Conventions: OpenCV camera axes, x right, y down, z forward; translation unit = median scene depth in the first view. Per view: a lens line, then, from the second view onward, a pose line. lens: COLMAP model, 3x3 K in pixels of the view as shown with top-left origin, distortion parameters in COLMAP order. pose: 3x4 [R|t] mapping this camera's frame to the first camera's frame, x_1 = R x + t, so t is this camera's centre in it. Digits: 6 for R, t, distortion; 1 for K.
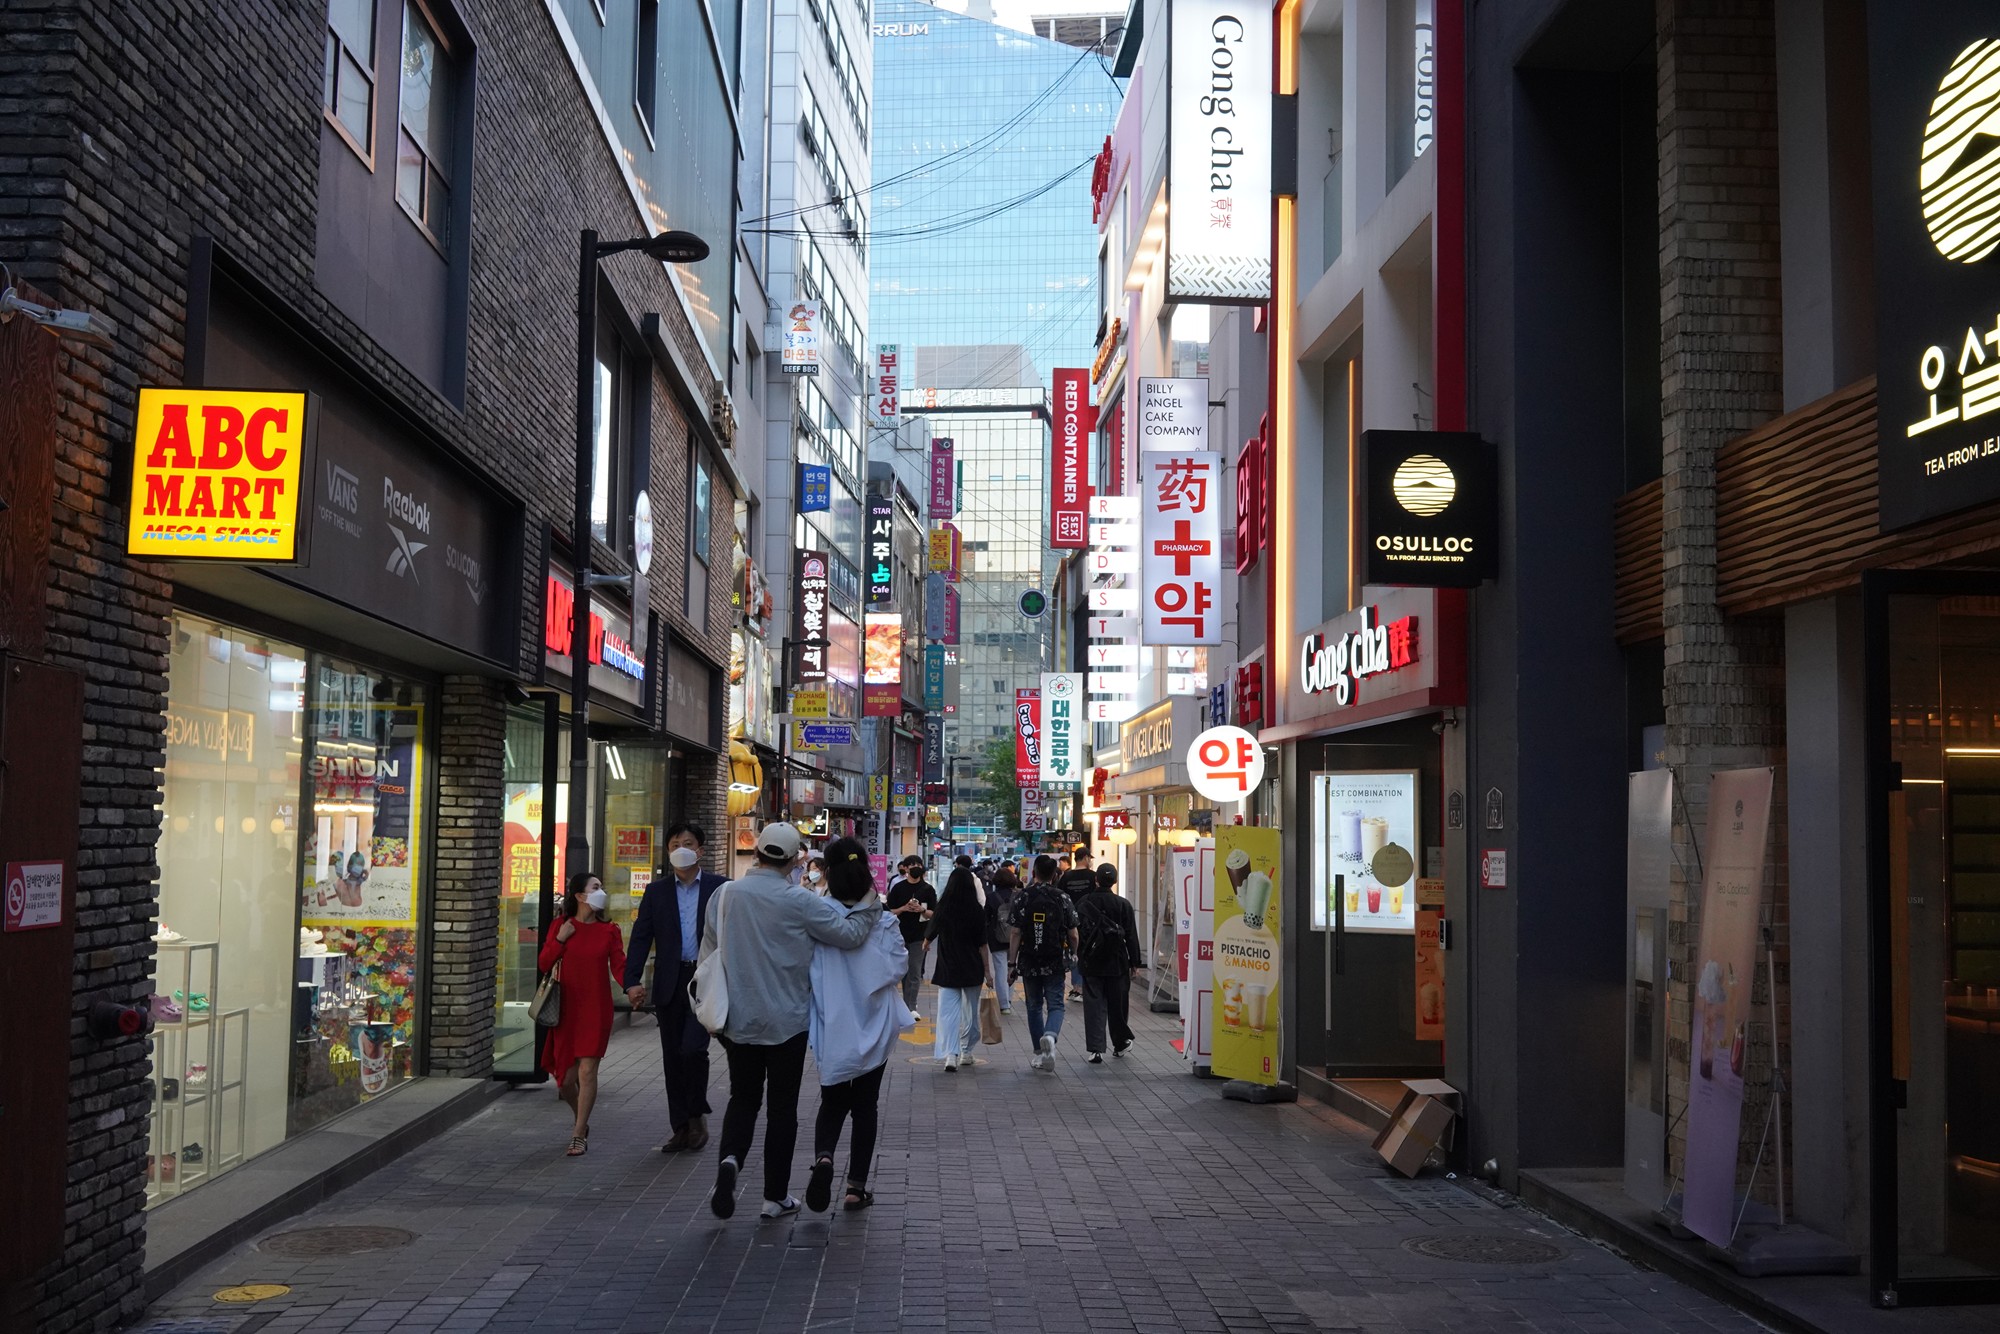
lens RADIAL K [[2020.7, 0, 997.0], [0, 2020.7, 667.8], [0, 0, 1]] dist [-0.097427, 0.000000]
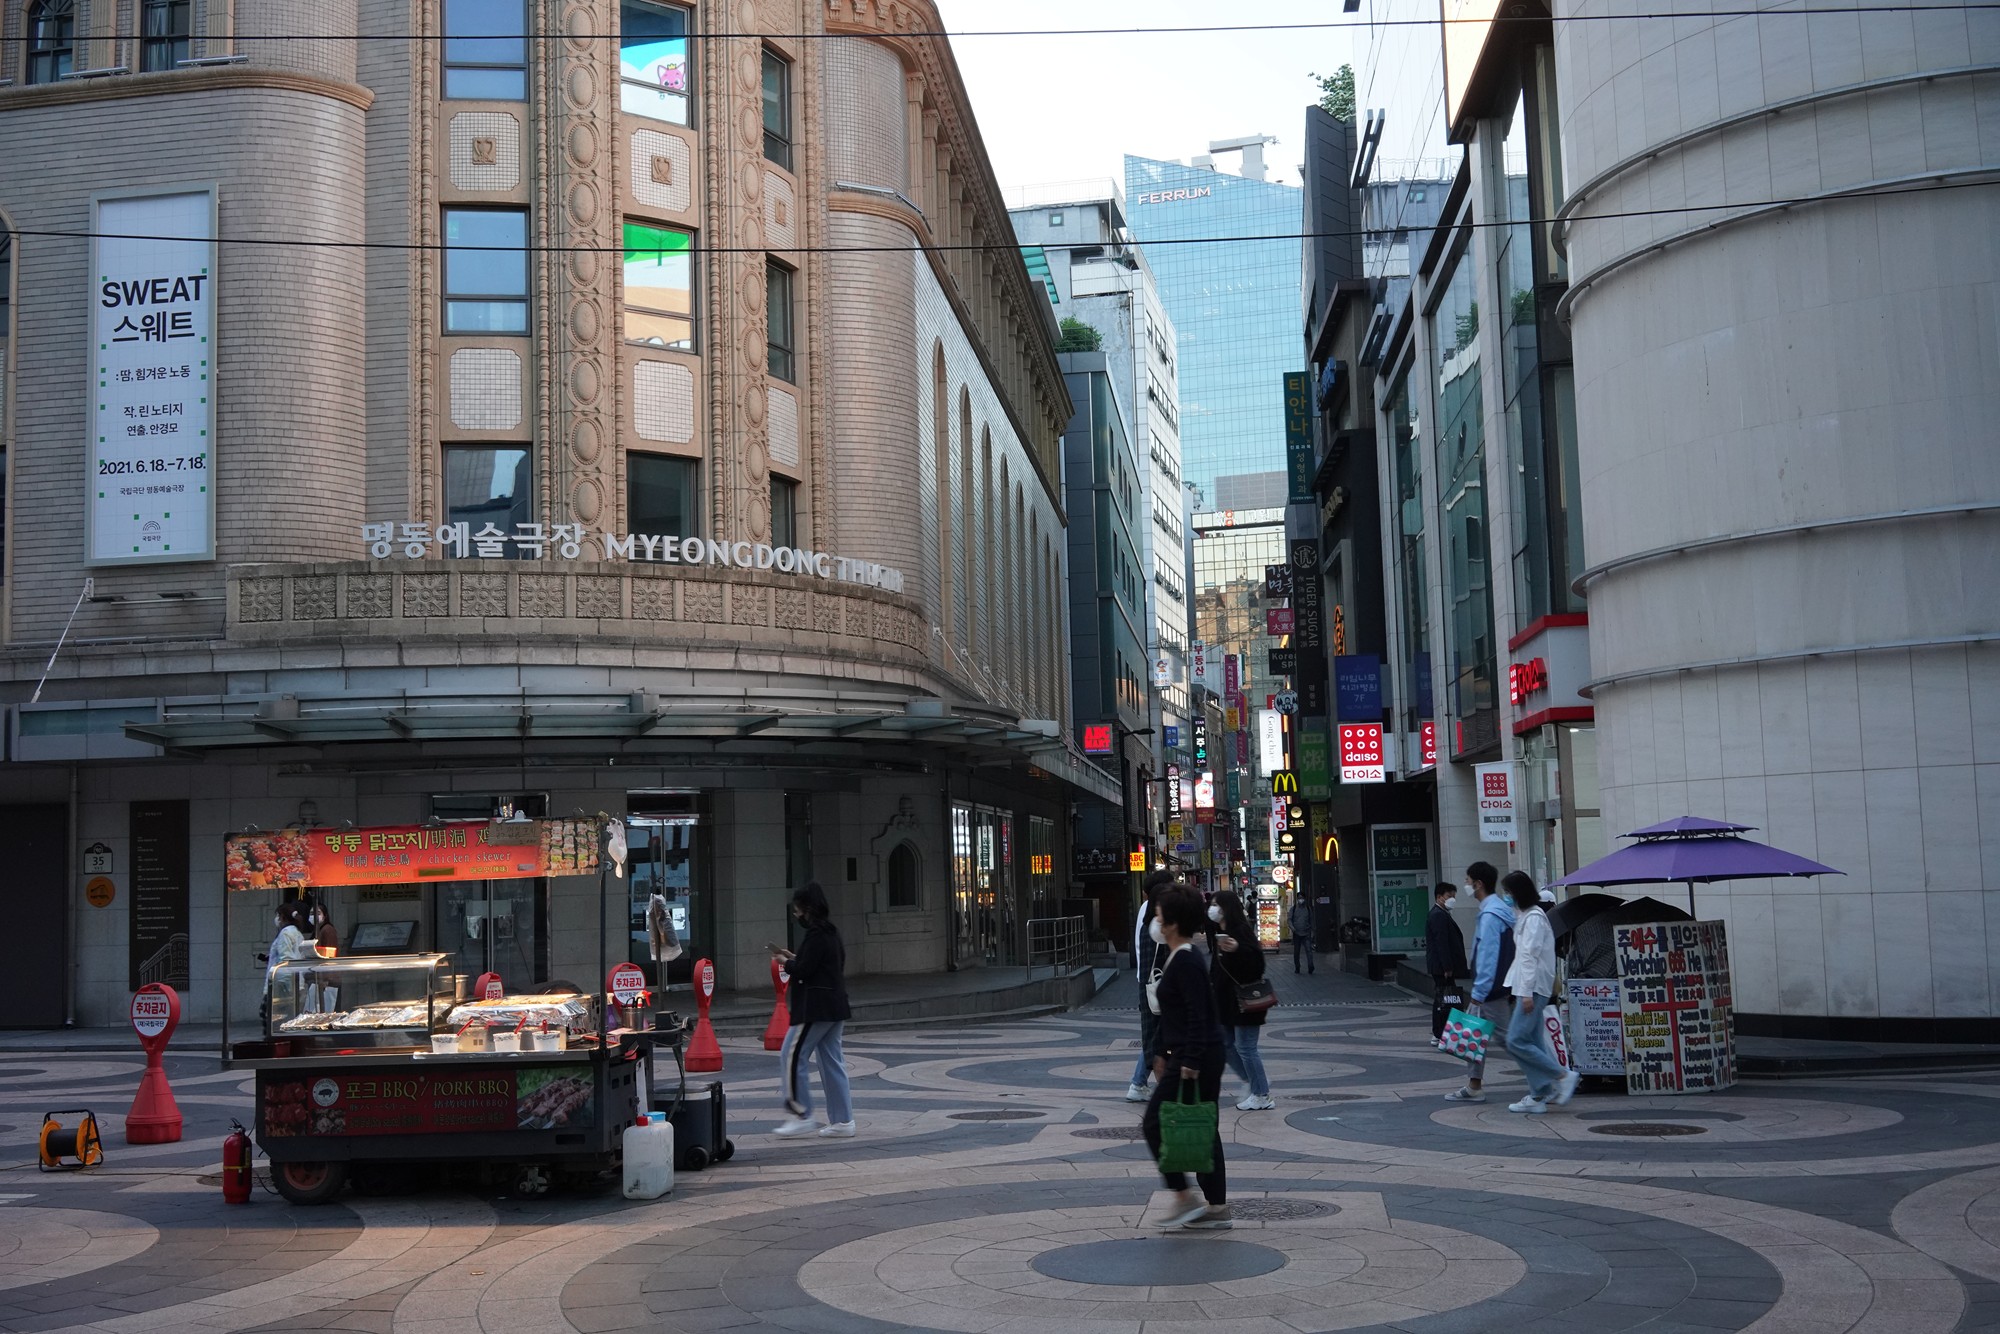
lens RADIAL K [[2020.7, 0, 1003.3], [0, 2020.7, 667.7], [0, 0, 1]] dist [-0.097427, 0.000000]
pose [[0.986538, -0.055979, -0.153655, 0.062316], [0.053935, 0.998392, -0.017442, -0.106826], [0.154384, 0.008920, 0.987971, -1.026918]]
